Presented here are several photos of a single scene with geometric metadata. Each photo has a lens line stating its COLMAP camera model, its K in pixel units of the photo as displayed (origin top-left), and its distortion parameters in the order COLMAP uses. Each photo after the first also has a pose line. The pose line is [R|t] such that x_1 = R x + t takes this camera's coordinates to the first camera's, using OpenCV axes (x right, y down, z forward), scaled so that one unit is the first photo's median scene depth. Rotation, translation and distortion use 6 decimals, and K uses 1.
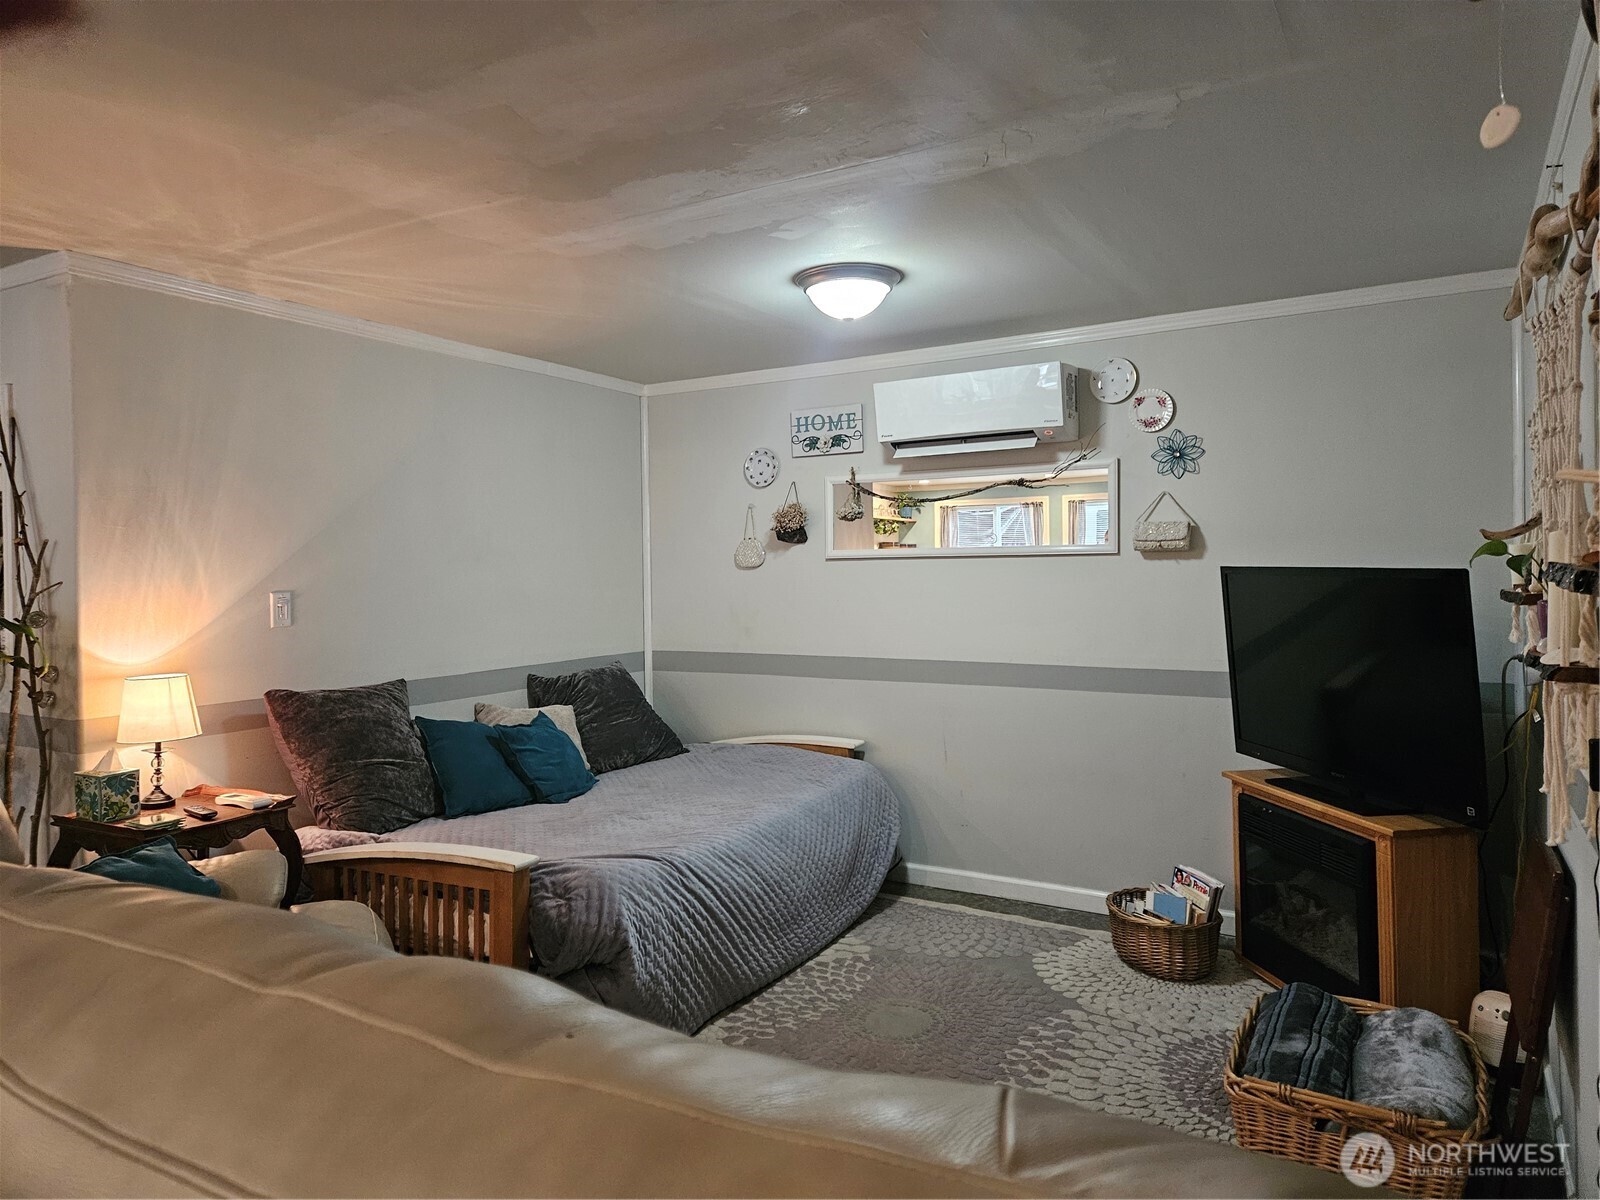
lens RADIAL K [[1046.0, 0, 800.0], [0, 1046.0, 600.0], [0, 0, 1]] dist [0.107615, -0.080611]
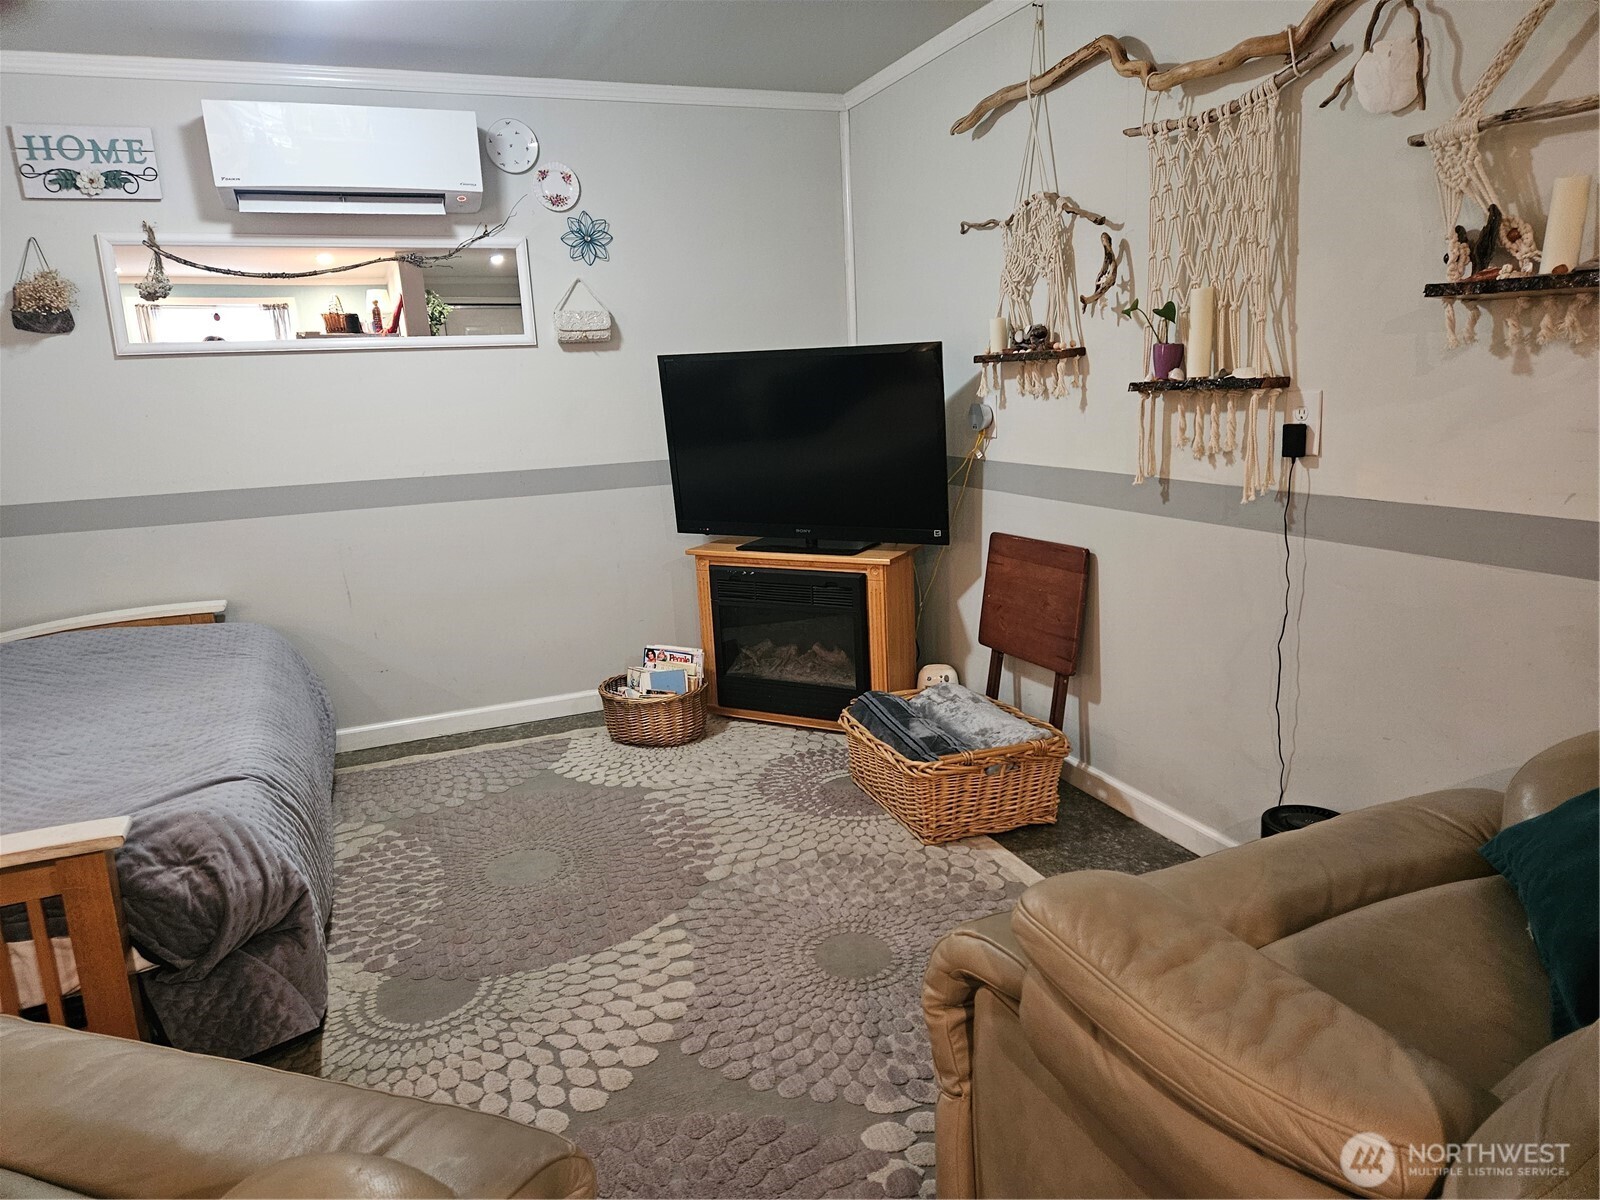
lens RADIAL K [[1046.0, 0, 800.0], [0, 1046.0, 600.0], [0, 0, 1]] dist [0.107615, -0.080611]
pose [[0.628793, -0.183833, 0.755529, -0.326810], [0.064318, 0.980618, 0.185072, 0.020108], [-0.774908, -0.067778, 0.628430, 0.224904]]
